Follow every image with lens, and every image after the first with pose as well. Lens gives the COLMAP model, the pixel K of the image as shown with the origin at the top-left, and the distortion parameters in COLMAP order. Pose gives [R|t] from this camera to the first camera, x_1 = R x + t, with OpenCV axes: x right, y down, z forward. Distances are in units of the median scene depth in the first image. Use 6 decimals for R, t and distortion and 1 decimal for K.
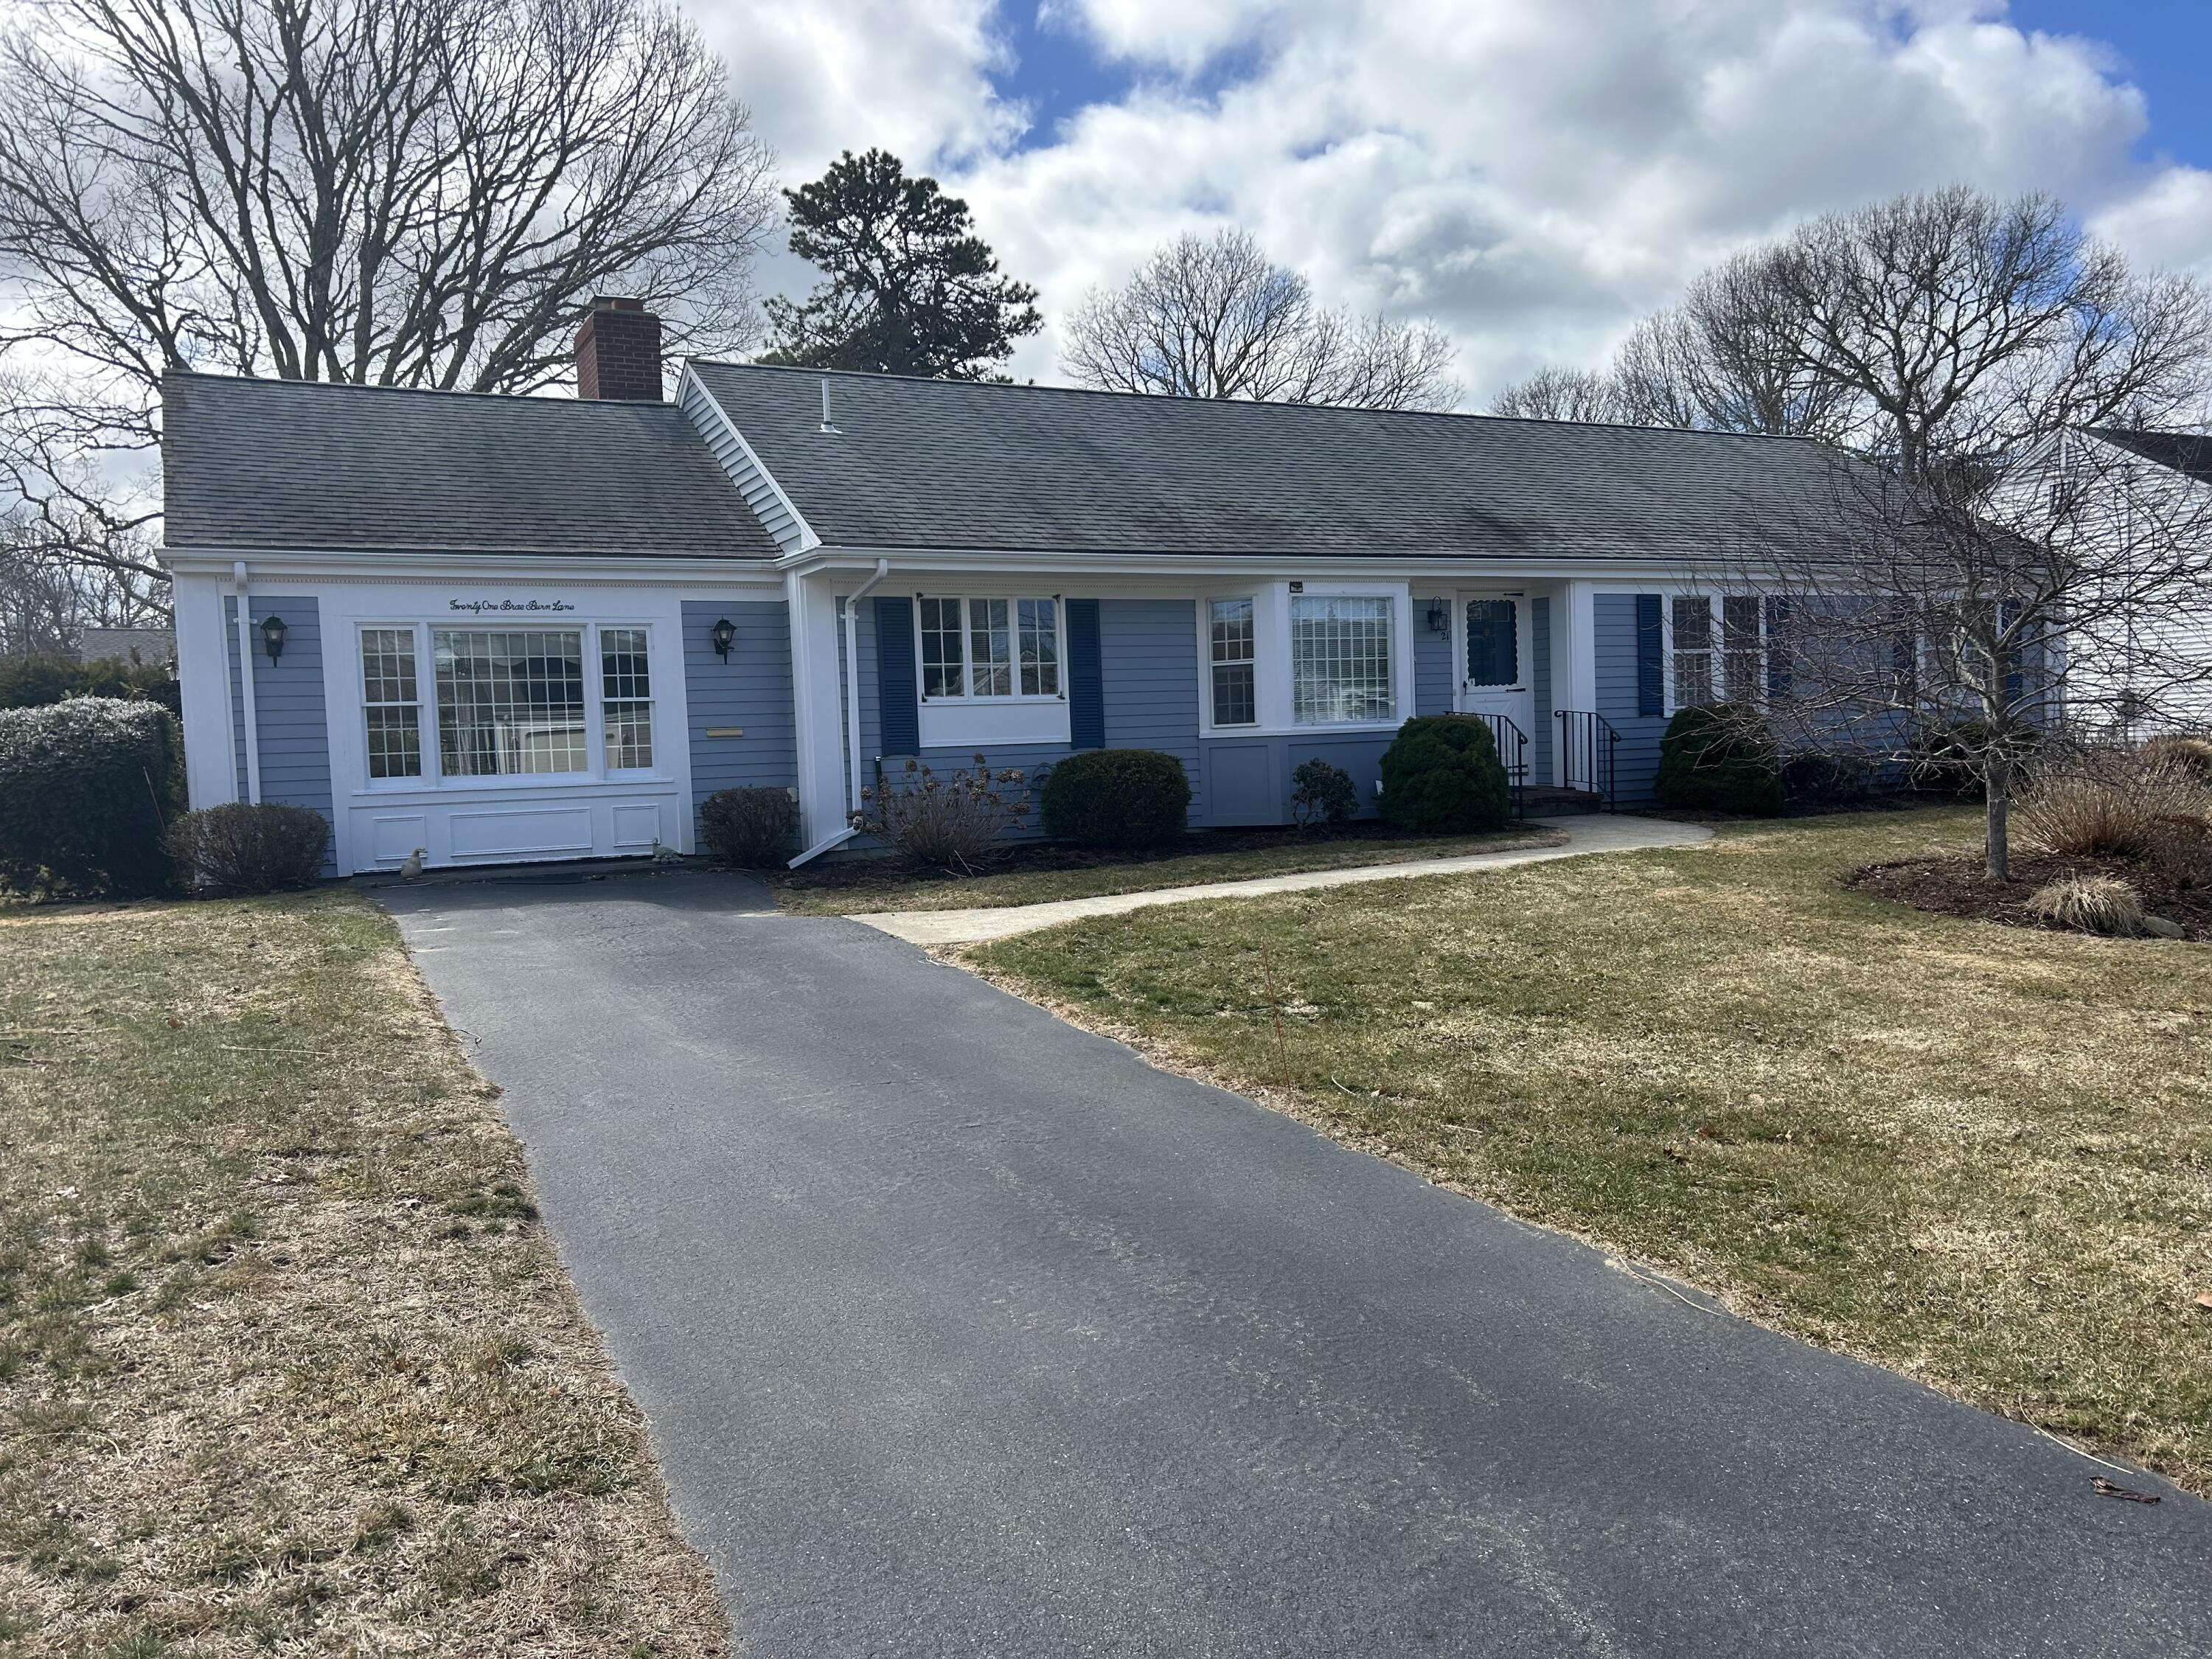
lens RADIAL K [[1665.0, 0, 1106.0], [0, 1665.0, 829.5], [0, 0, 1]] dist [0.124346, -0.250395]
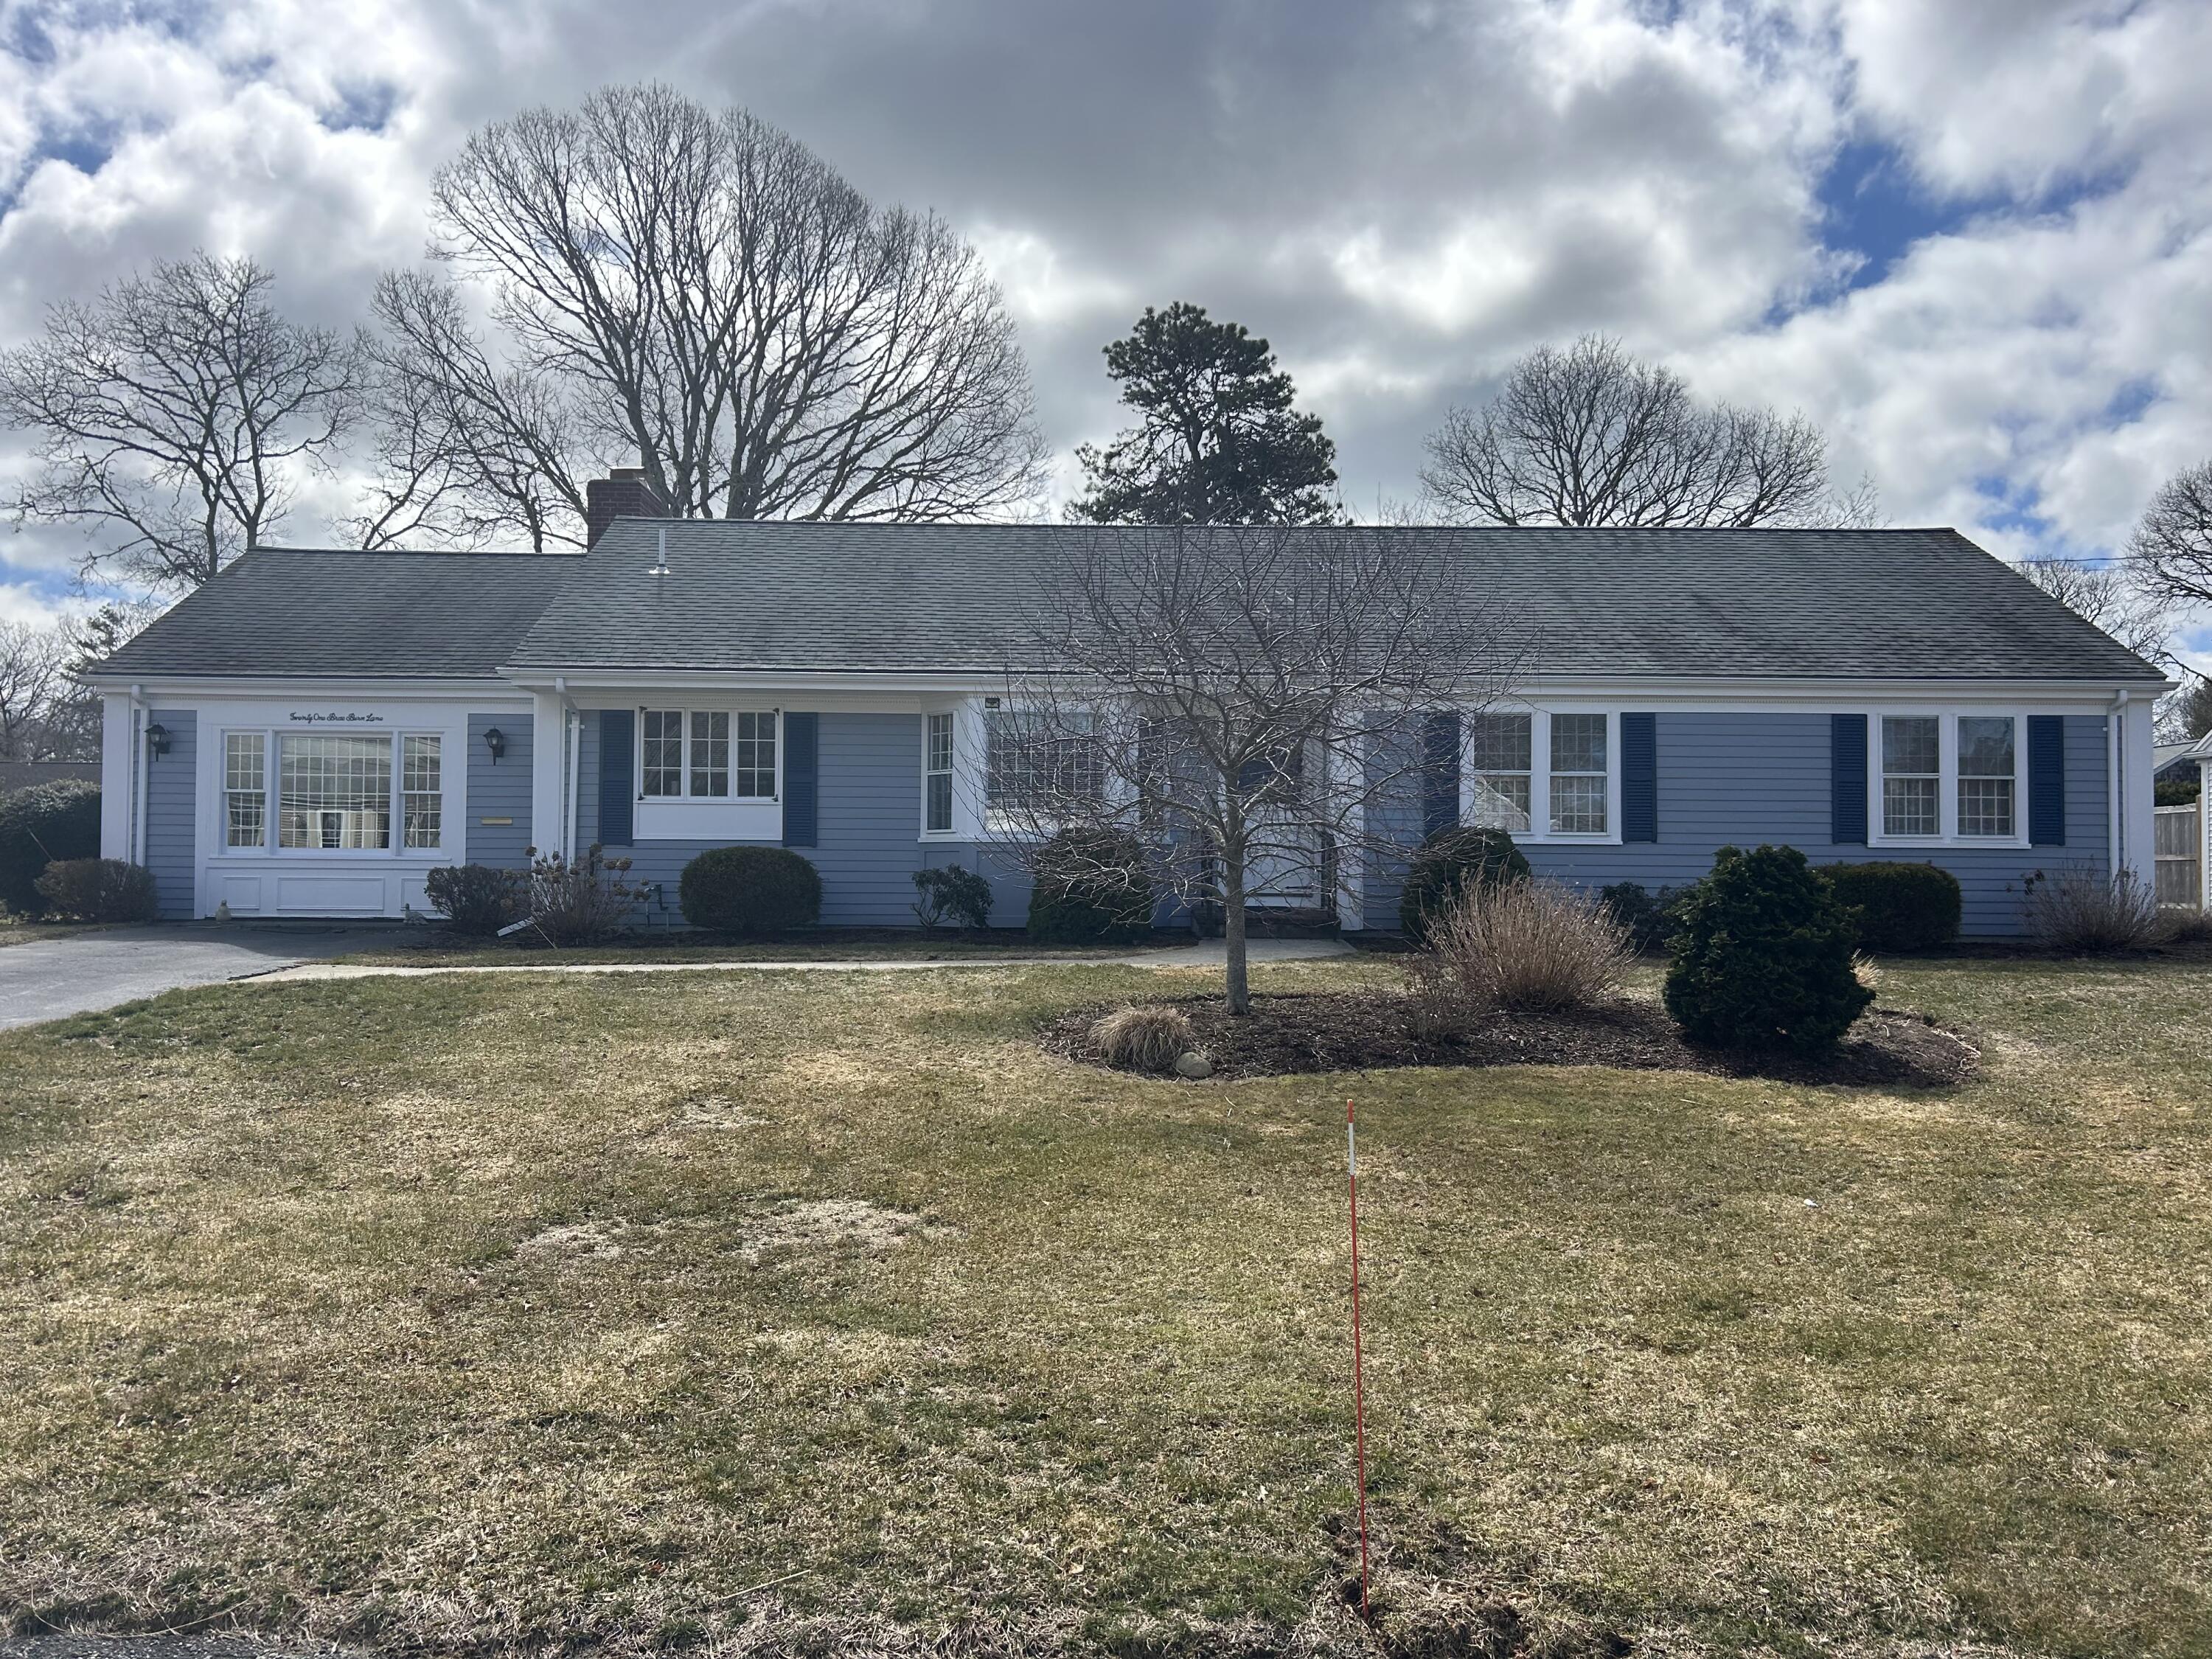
lens RADIAL K [[1665.0, 0, 1106.0], [0, 1665.0, 829.5], [0, 0, 1]] dist [0.124346, -0.250395]
pose [[0.895923, 0.032267, -0.443037, 0.686383], [-0.063767, 0.996371, -0.056385, -0.011393], [0.439610, 0.078767, 0.894728, 0.104782]]
